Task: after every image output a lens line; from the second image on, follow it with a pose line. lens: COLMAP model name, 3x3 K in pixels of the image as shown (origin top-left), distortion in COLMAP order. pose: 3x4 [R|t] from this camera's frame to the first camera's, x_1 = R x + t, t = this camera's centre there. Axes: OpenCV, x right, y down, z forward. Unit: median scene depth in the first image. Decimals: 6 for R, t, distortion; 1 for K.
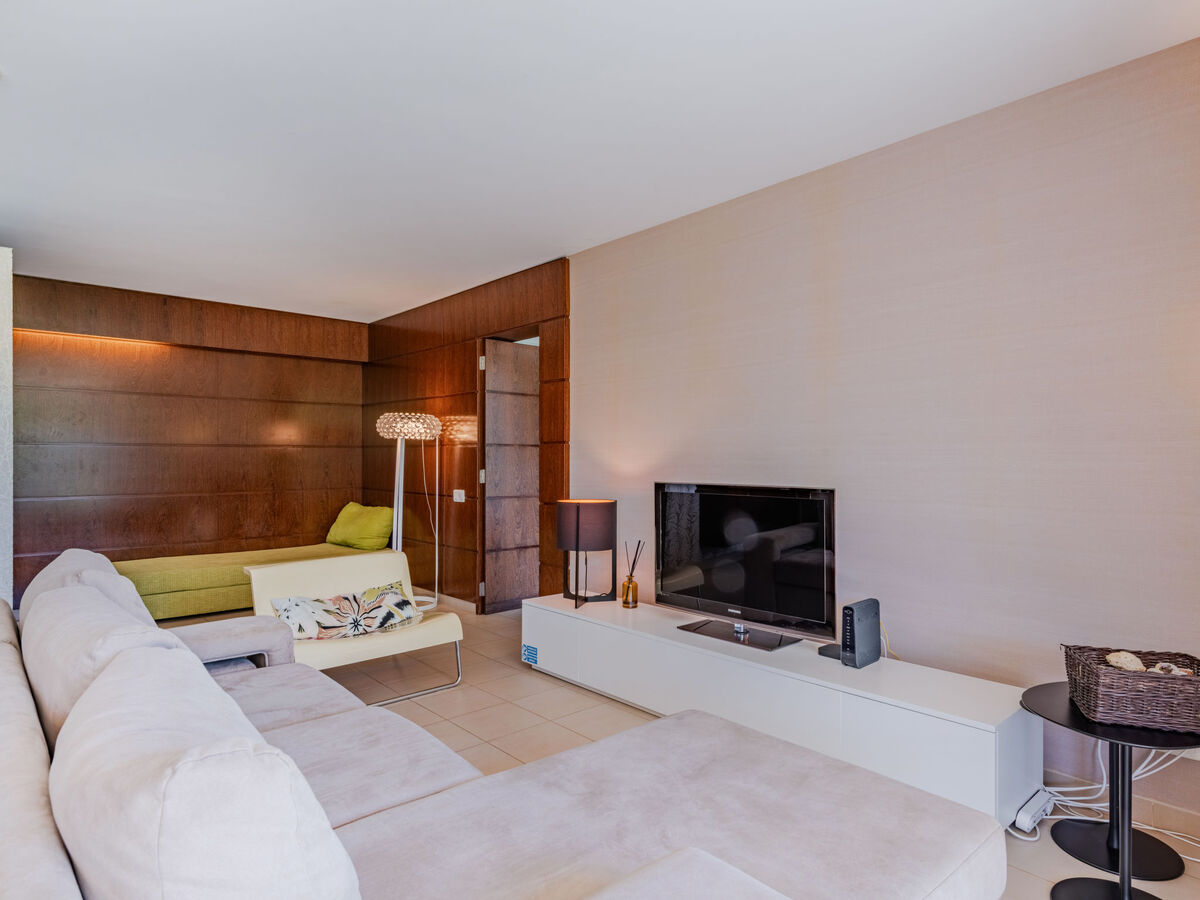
lens RADIAL K [[691.8, 0, 607.2], [0, 691.8, 463.8], [0, 0, 1]] dist [0.020440, -0.001156]
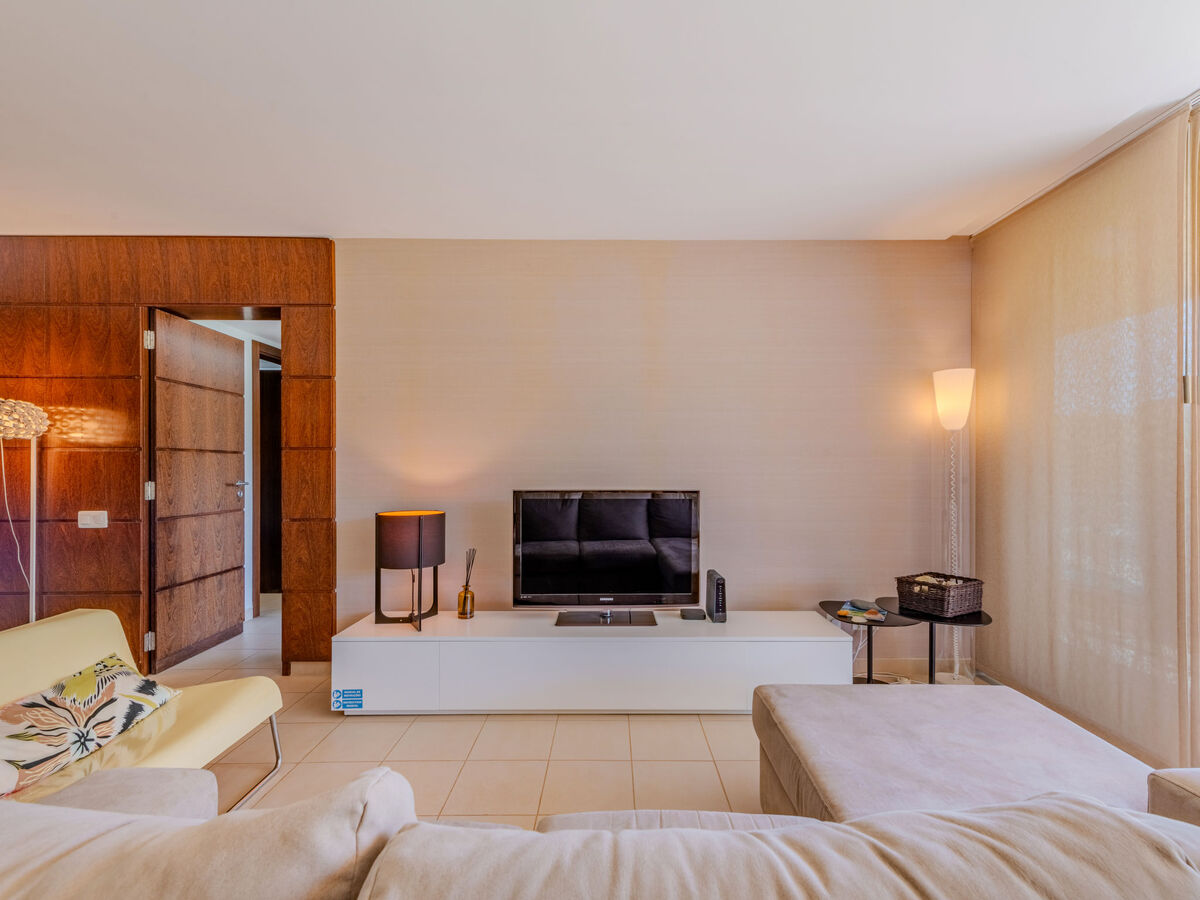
lens RADIAL K [[539.3, 0, 616.2], [0, 539.3, 465.6], [0, 0, 1]] dist [0.011782, -0.000523]
pose [[0.664724, 0.001397, 0.747087, -0.284693], [0.005691, 0.999960, -0.006934, -0.002287], [-0.747067, 0.008861, 0.664690, 0.231653]]
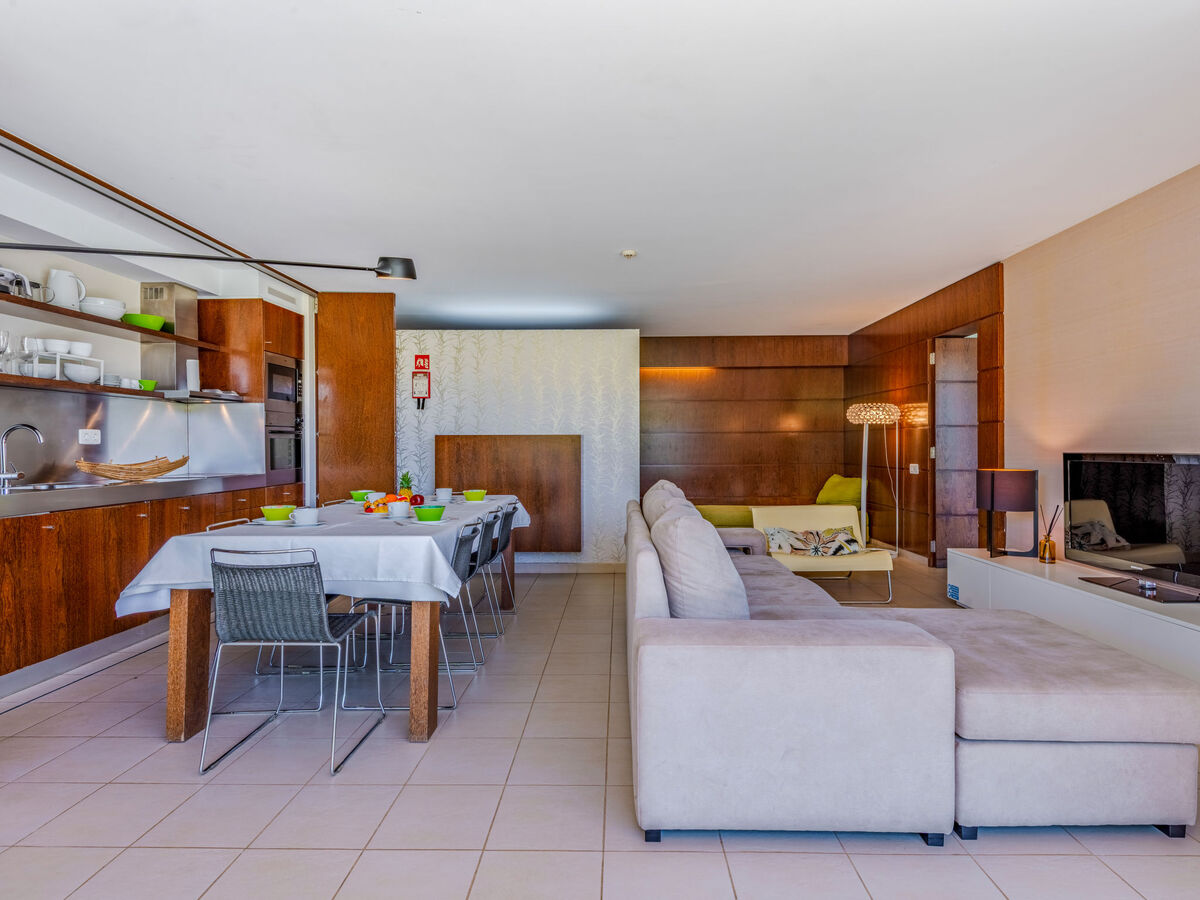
lens RADIAL K [[622.7, 0, 601.6], [0, 622.7, 446.7], [0, 0, 1]] dist [0.006644, -0.000098]
pose [[0.722919, -0.006496, -0.690902, 0.153129], [0.000756, 0.999963, -0.008611, 0.016834], [0.690933, 0.005703, 0.722897, -0.183599]]
